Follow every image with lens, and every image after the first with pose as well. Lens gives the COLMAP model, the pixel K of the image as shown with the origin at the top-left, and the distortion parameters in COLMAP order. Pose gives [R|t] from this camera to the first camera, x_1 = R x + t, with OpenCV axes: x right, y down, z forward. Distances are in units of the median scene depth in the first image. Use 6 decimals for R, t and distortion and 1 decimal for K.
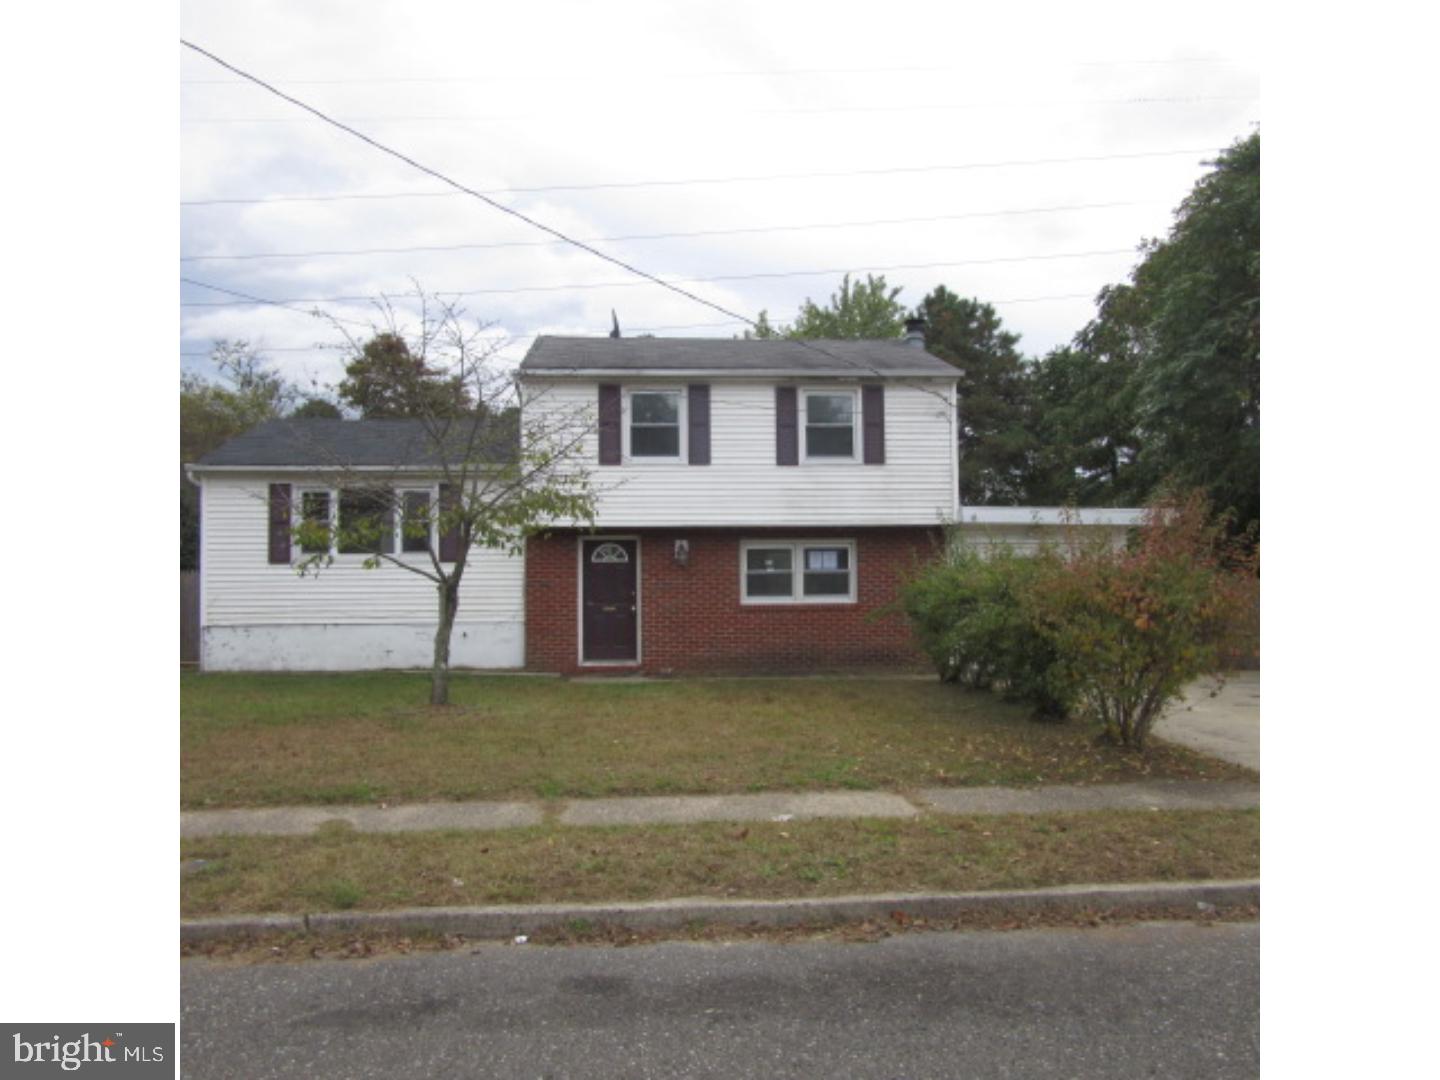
lens RADIAL K [[1057.2, 0, 727.0], [0, 1057.2, 539.8], [0, 0, 1]] dist [-0.011960, -0.001258]
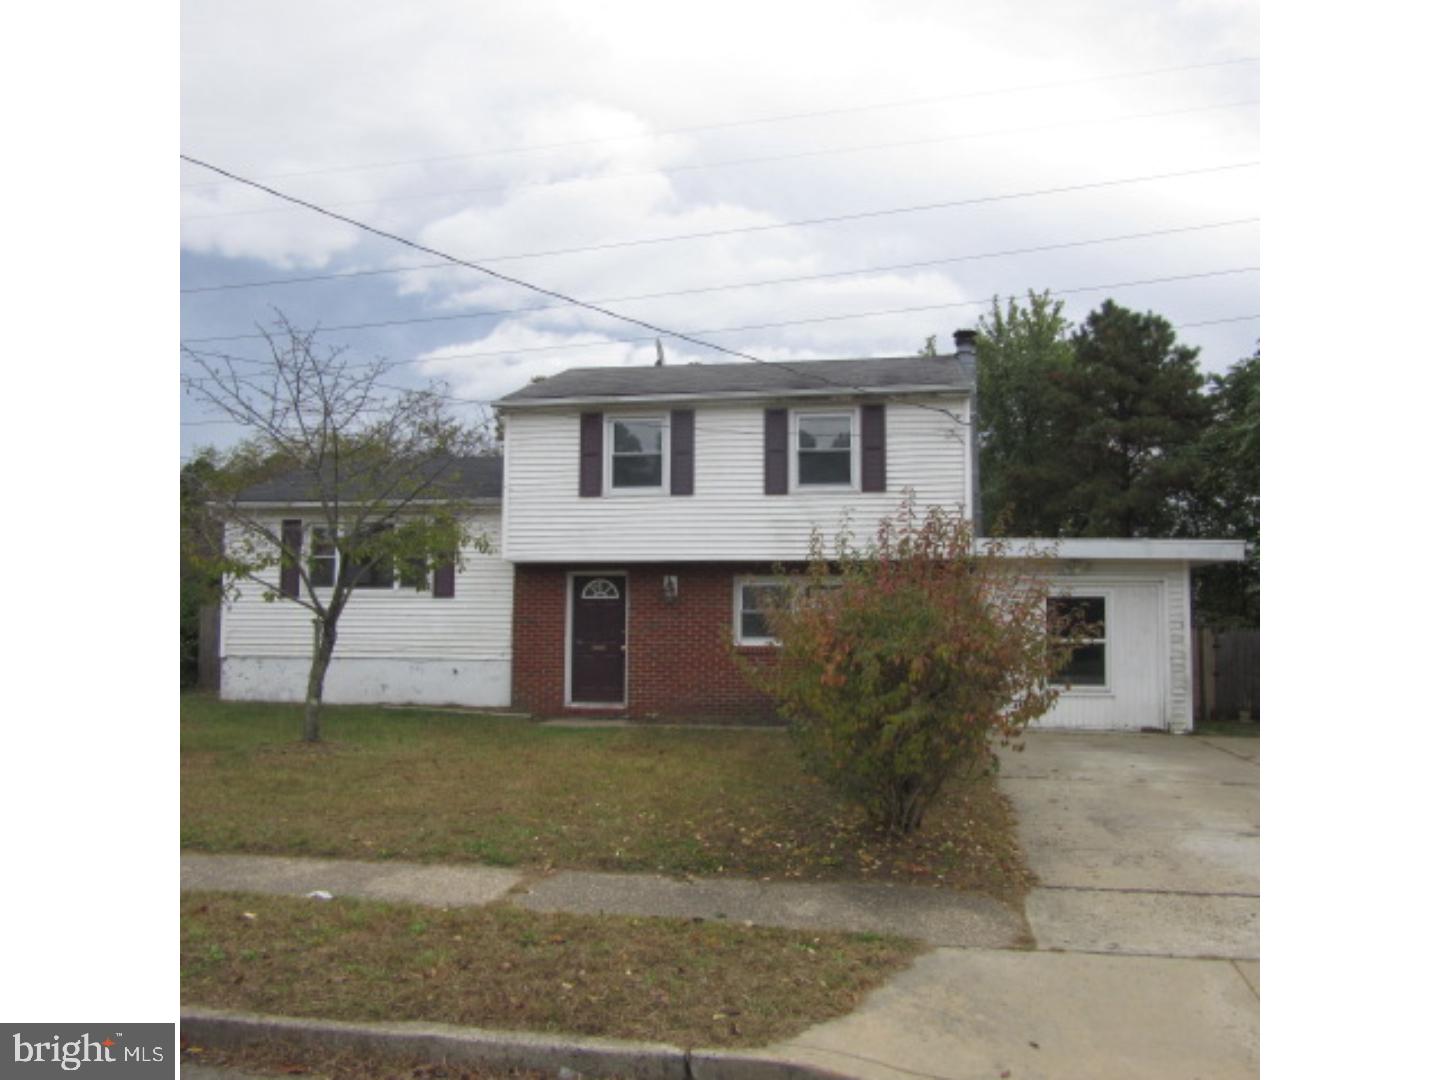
lens RADIAL K [[1057.2, 0, 717.2], [0, 1057.2, 539.0], [0, 0, 1]] dist [-0.011960, -0.001258]
pose [[0.967124, -0.005494, -0.254247, 0.237946], [-0.004536, 0.999235, -0.038849, 0.003690], [0.254266, 0.038725, 0.966359, 0.103062]]
